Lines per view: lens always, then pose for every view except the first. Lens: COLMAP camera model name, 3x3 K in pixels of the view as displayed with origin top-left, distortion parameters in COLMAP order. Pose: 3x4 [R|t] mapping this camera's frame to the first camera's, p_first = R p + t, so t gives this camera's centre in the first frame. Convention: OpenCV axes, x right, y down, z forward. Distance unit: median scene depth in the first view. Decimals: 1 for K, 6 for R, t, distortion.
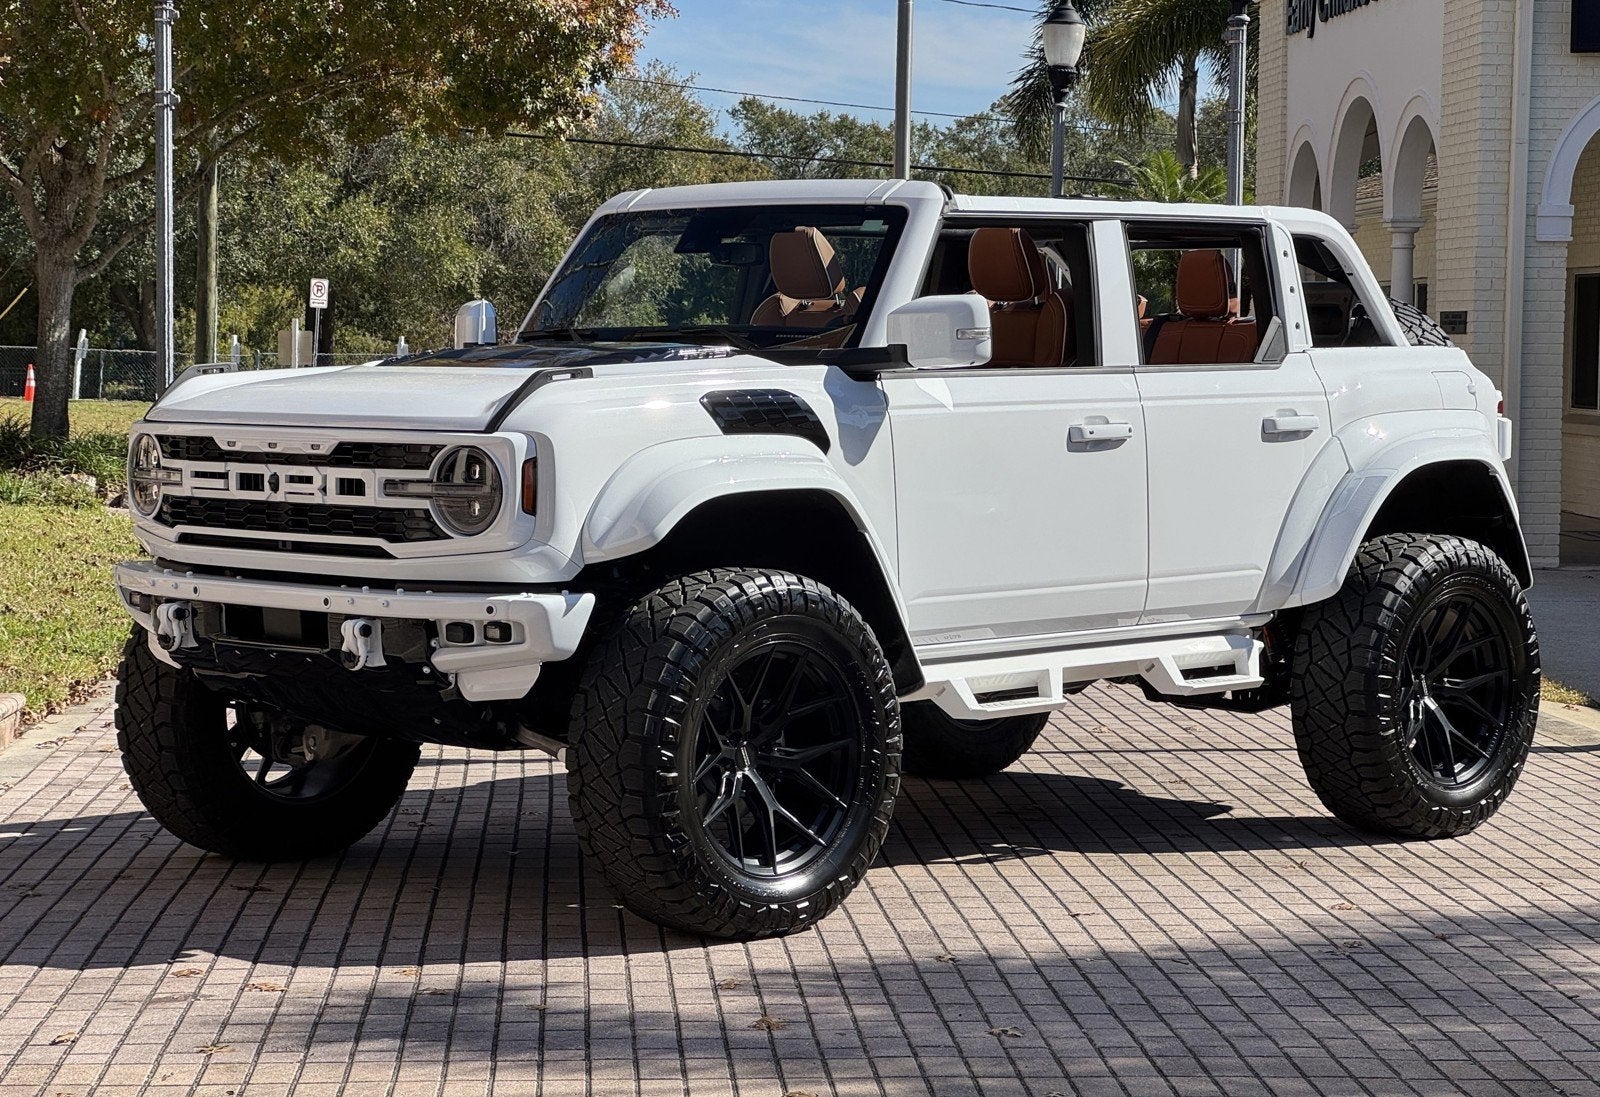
lens RADIAL K [[3679.2, 0, 823.3], [0, 3679.2, 572.9], [0, 0, 1]] dist [0.191398, 0.406020]
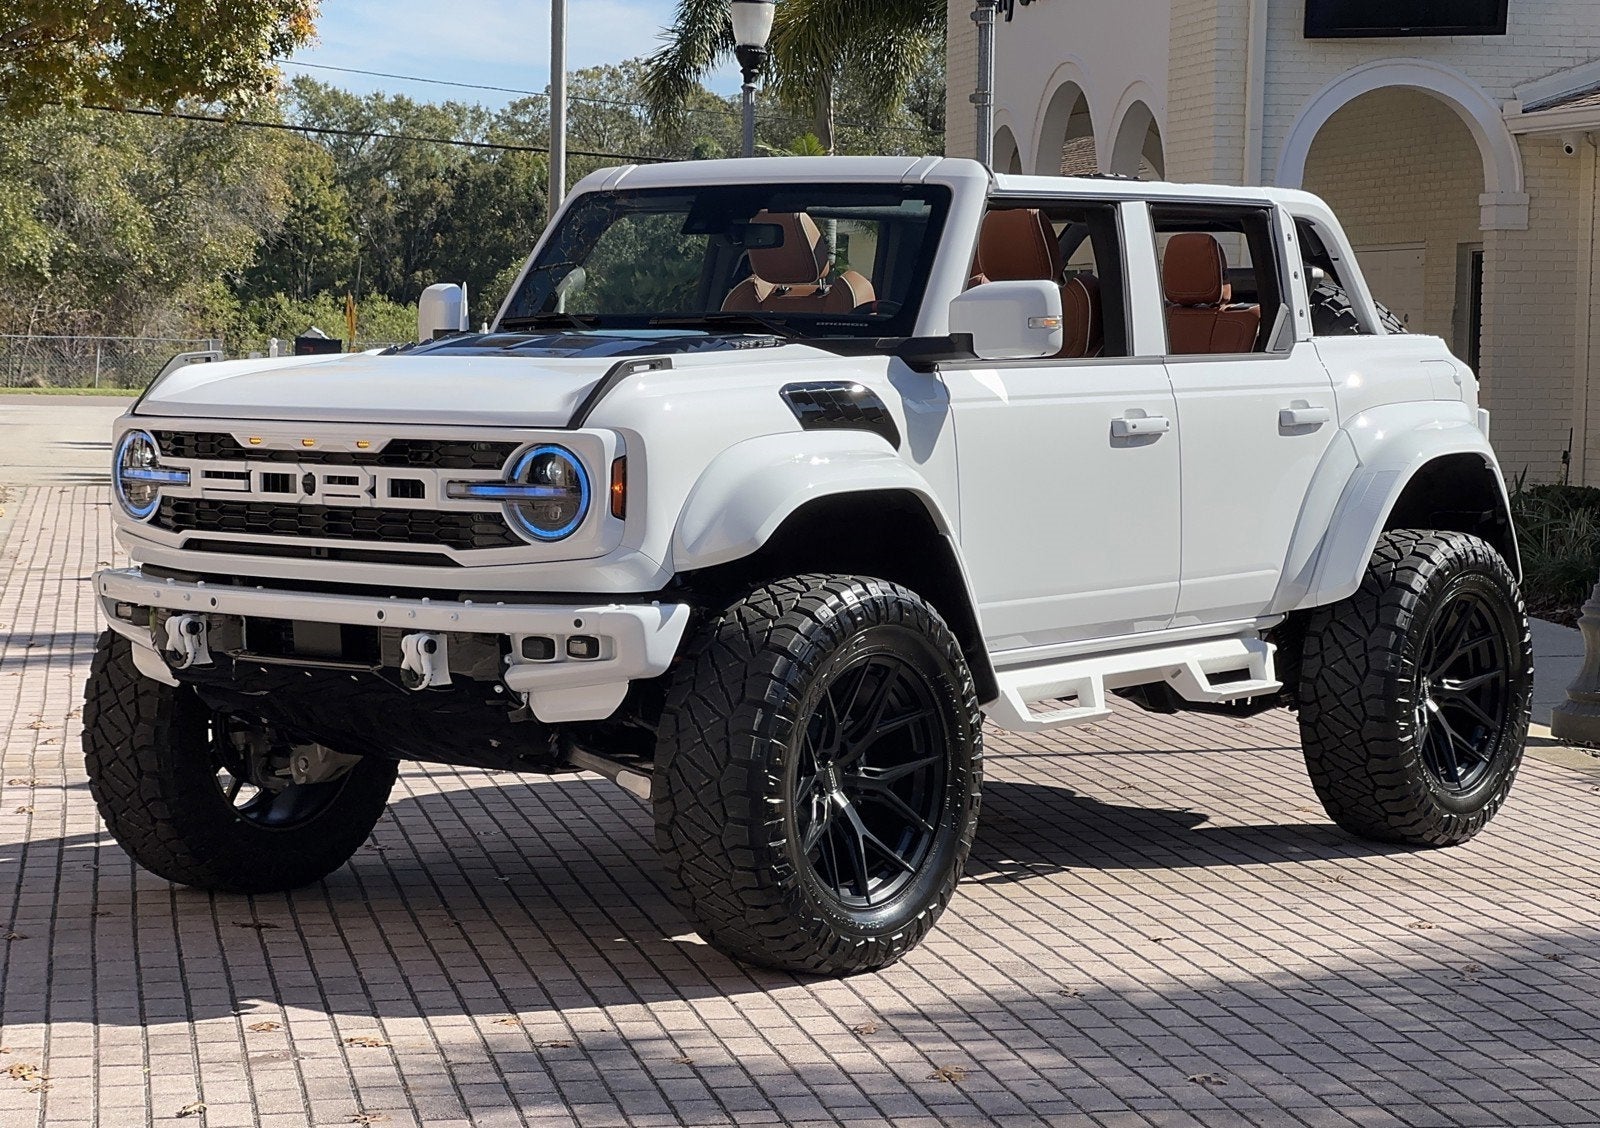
lens RADIAL K [[3683.7, 0, 831.3], [0, 3683.7, 592.8], [0, 0, 1]] dist [0.238870, -0.283456]
pose [[0.991717, -0.006770, 0.128263, -0.136594], [0.005401, 0.999925, 0.011022, -0.006784], [-0.128328, -0.010238, 0.991679, 0.077853]]
